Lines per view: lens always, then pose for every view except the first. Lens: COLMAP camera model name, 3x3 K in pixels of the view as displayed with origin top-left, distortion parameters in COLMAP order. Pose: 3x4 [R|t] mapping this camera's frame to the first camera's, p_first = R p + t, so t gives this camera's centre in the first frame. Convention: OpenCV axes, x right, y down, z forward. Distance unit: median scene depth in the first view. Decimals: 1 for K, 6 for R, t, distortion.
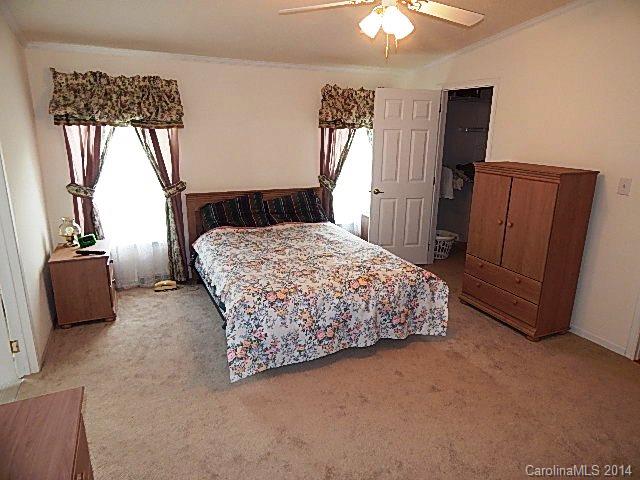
lens RADIAL K [[438.3, 0, 320.5], [0, 438.3, 236.9], [0, 0, 1]] dist [-0.002602, -0.001185]
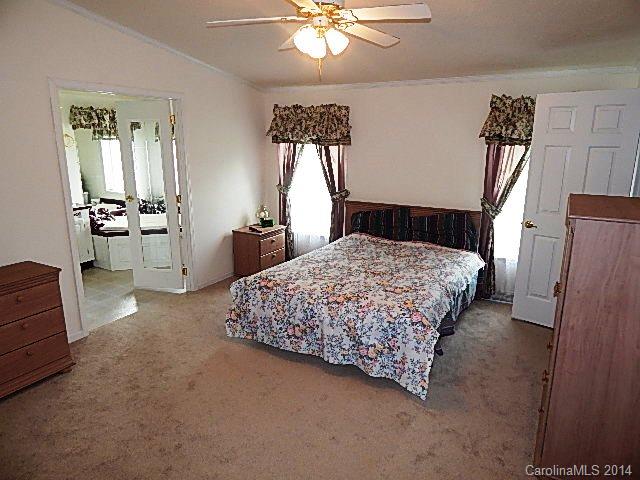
lens RADIAL K [[426.0, 0, 320.0], [0, 426.0, 240.0], [0, 0, 1]] dist [0.004617, -0.002422]
pose [[0.565654, 0.175995, -0.805644, 0.660699], [-0.201778, 0.976802, 0.071714, -0.068736], [0.799576, 0.121995, 0.588044, 0.308451]]
